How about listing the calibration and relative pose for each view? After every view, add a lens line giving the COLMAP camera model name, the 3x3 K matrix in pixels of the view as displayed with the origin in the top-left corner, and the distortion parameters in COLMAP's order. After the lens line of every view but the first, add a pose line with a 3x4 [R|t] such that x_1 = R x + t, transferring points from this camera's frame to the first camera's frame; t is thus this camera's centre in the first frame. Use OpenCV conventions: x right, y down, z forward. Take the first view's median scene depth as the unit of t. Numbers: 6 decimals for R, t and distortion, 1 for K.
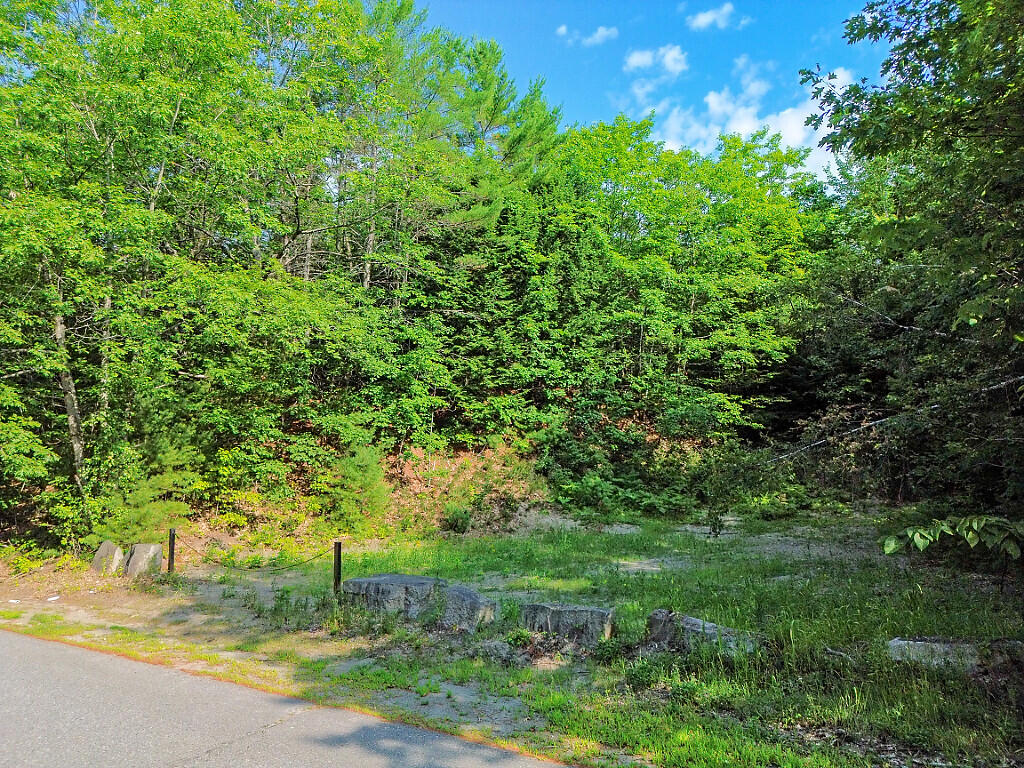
lens RADIAL K [[721.5, 0, 513.7], [0, 721.5, 382.3], [0, 0, 1]] dist [0.071989, -0.062283]
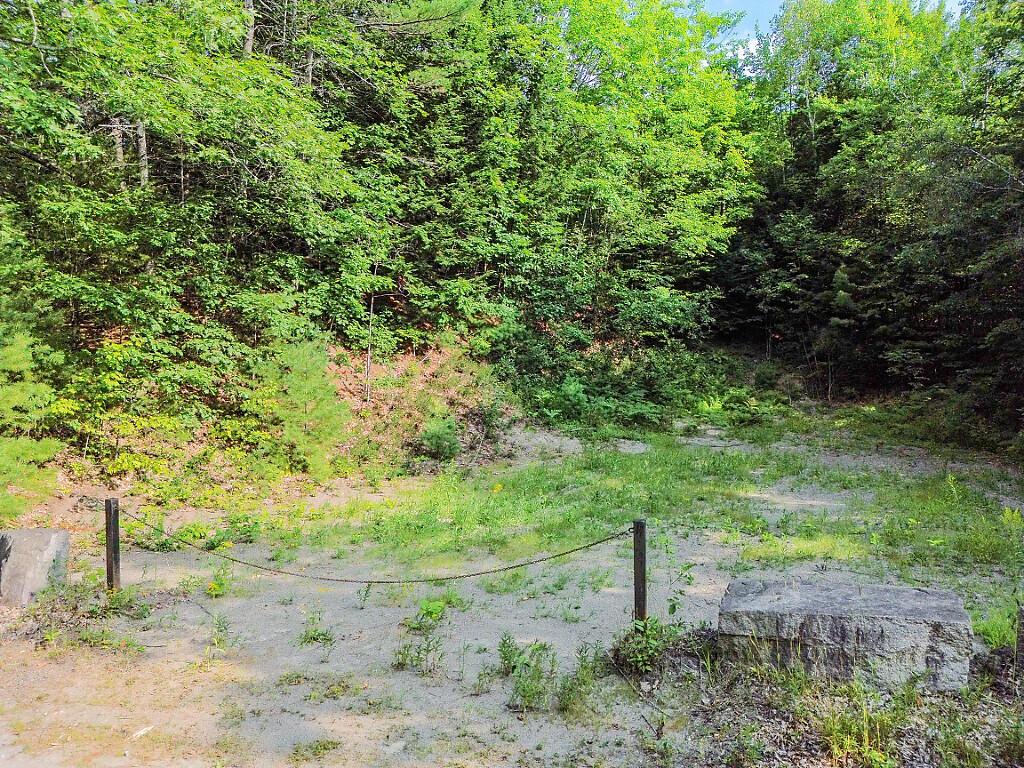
lens RADIAL K [[721.5, 0, 513.7], [0, 721.5, 382.3], [0, 0, 1]] dist [0.071989, -0.062283]
pose [[0.942662, -0.017044, 0.333312, -0.210101], [-0.023830, 0.992709, 0.118157, 0.035276], [-0.332896, -0.119325, 0.935383, 0.269039]]
